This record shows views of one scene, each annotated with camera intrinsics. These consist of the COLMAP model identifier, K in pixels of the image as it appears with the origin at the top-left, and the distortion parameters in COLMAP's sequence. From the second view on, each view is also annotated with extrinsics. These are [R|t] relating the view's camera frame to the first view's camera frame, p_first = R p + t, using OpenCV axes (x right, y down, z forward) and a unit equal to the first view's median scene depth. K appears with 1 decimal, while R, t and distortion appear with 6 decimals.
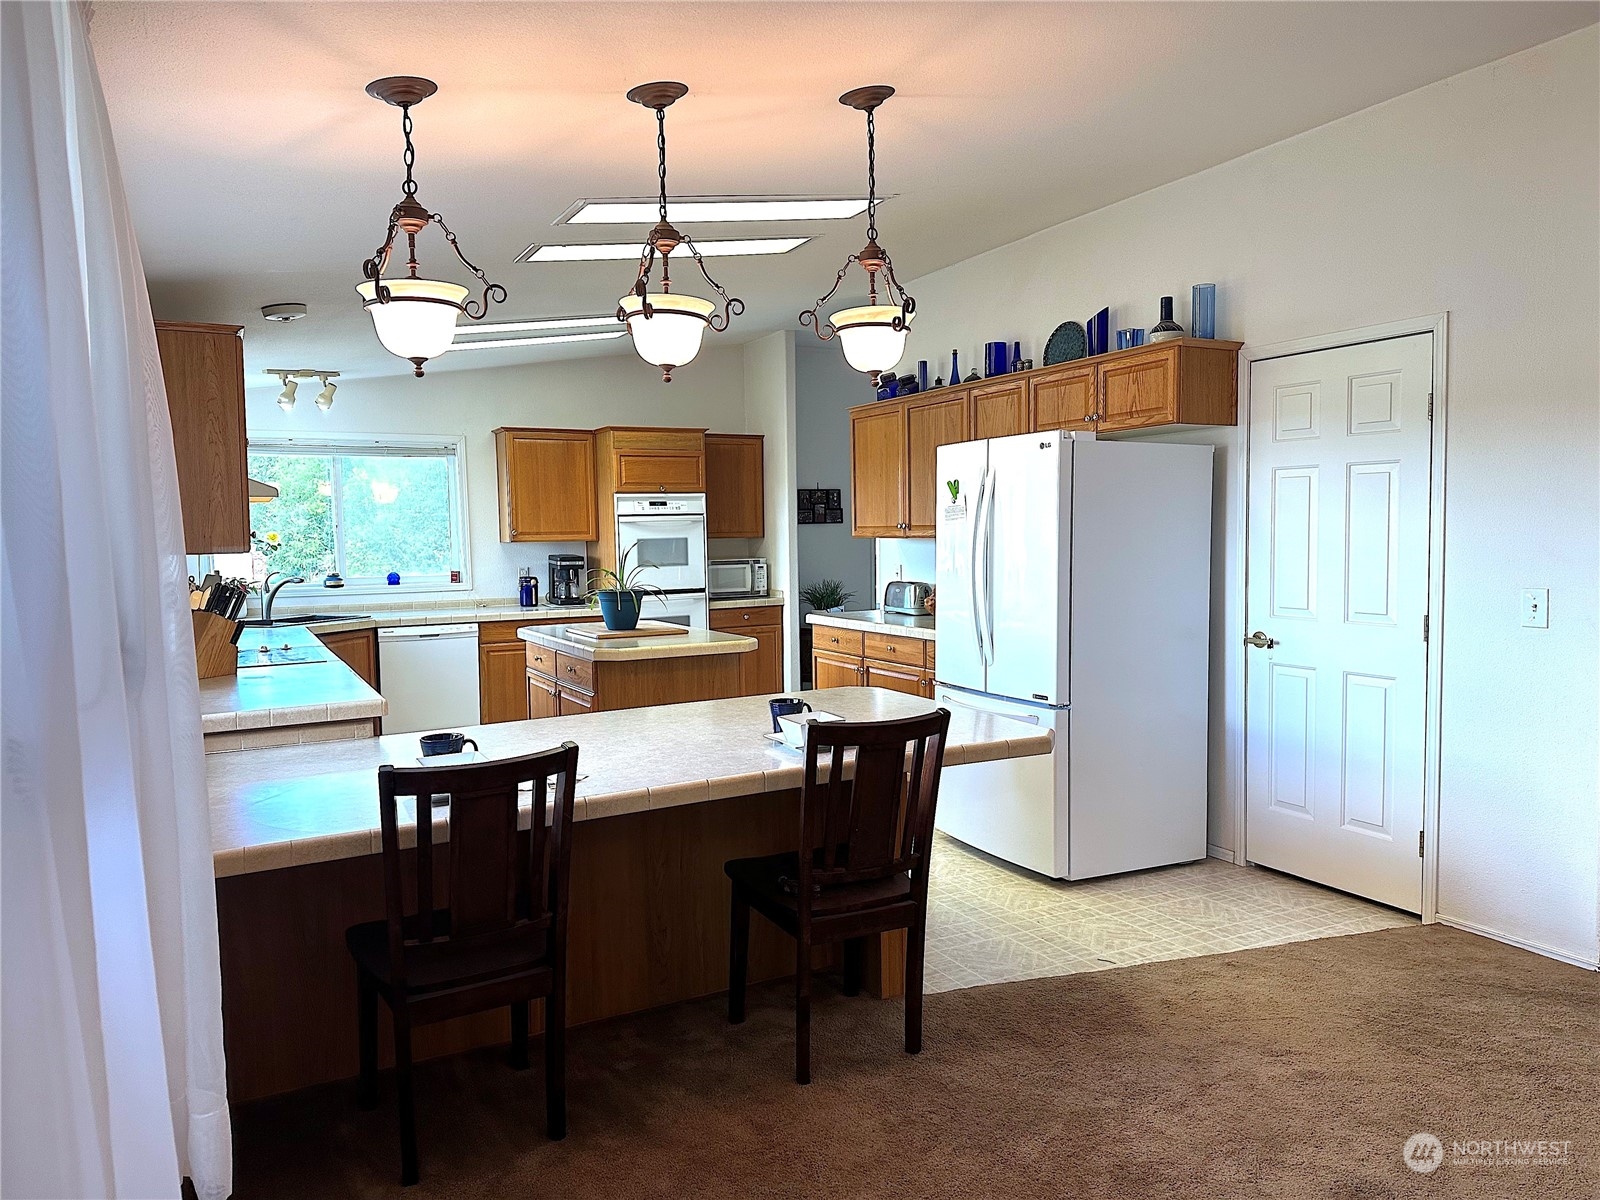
lens RADIAL K [[1124.8, 0, 800.0], [0, 1124.8, 600.0], [0, 0, 1]] dist [0.034003, 0.000207]
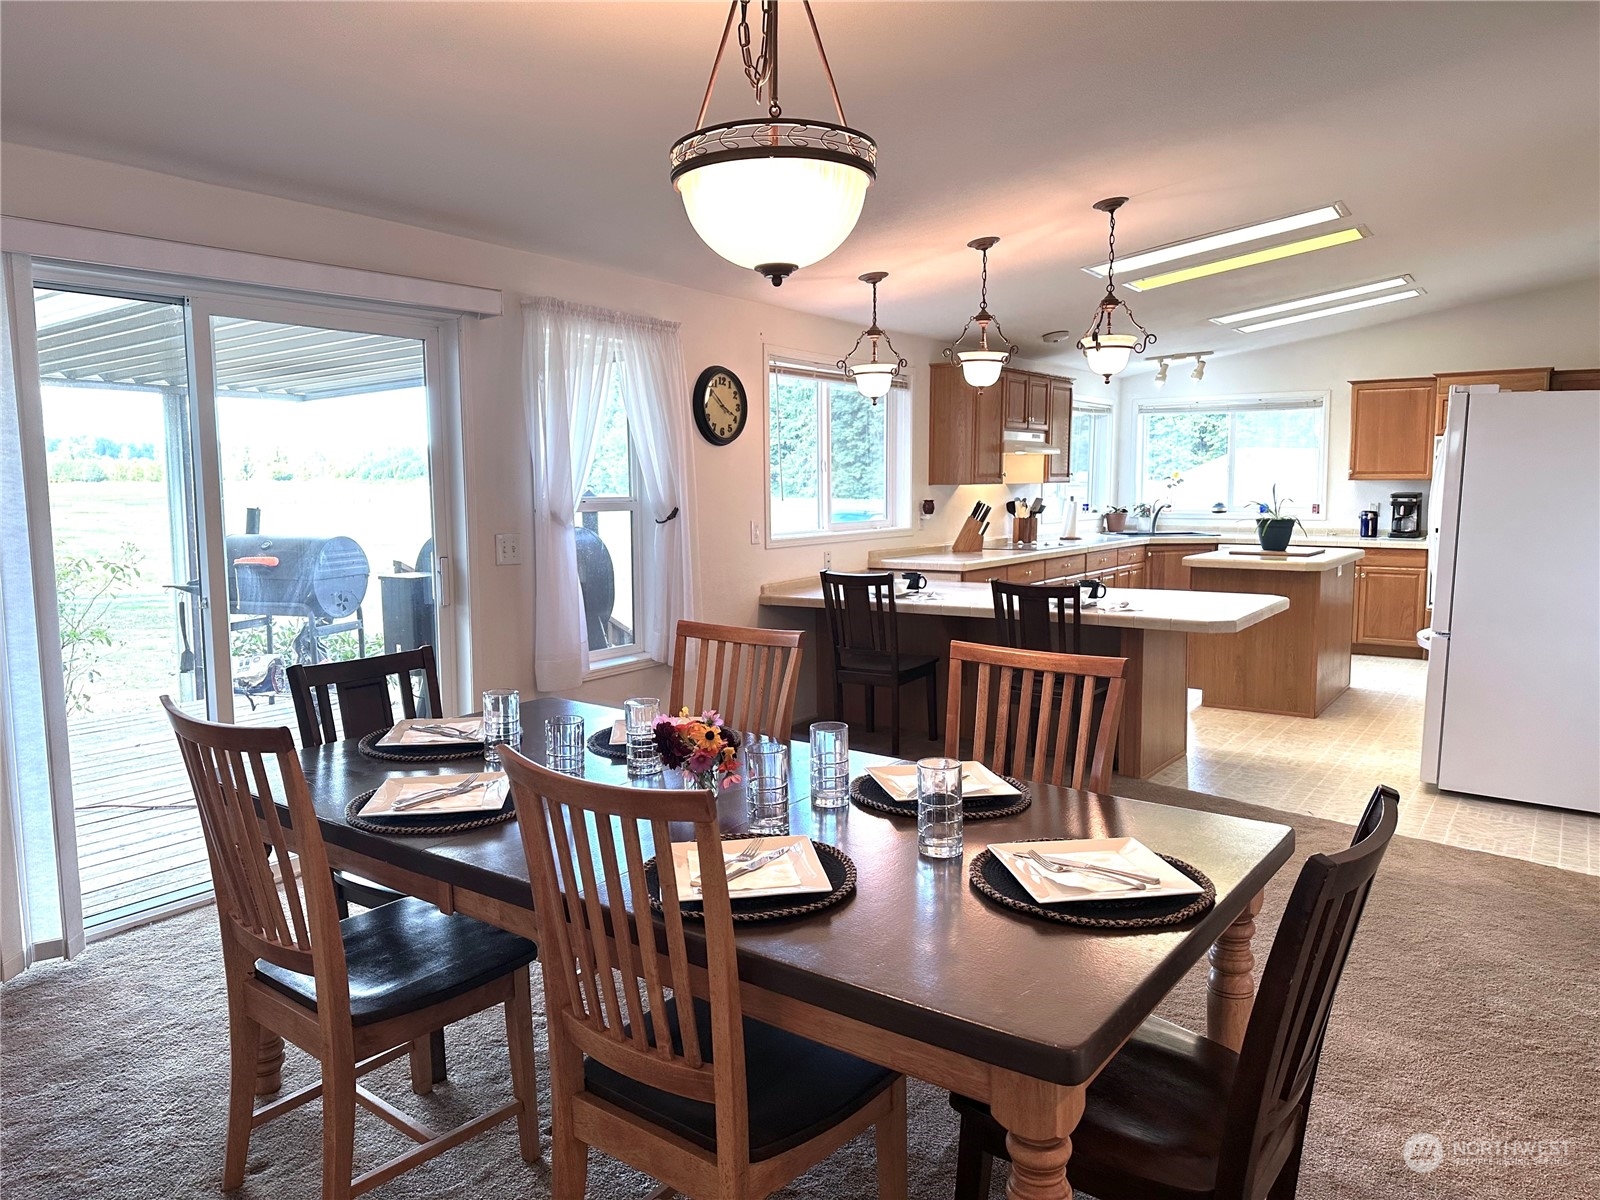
lens RADIAL K [[1124.8, 0, 800.0], [0, 1124.8, 600.0], [0, 0, 1]] dist [0.034003, 0.000207]
pose [[0.468106, 0.109186, -0.876901, 0.578401], [-0.059876, 0.993976, 0.091800, -0.002405], [0.881642, 0.009533, 0.471823, -0.059530]]
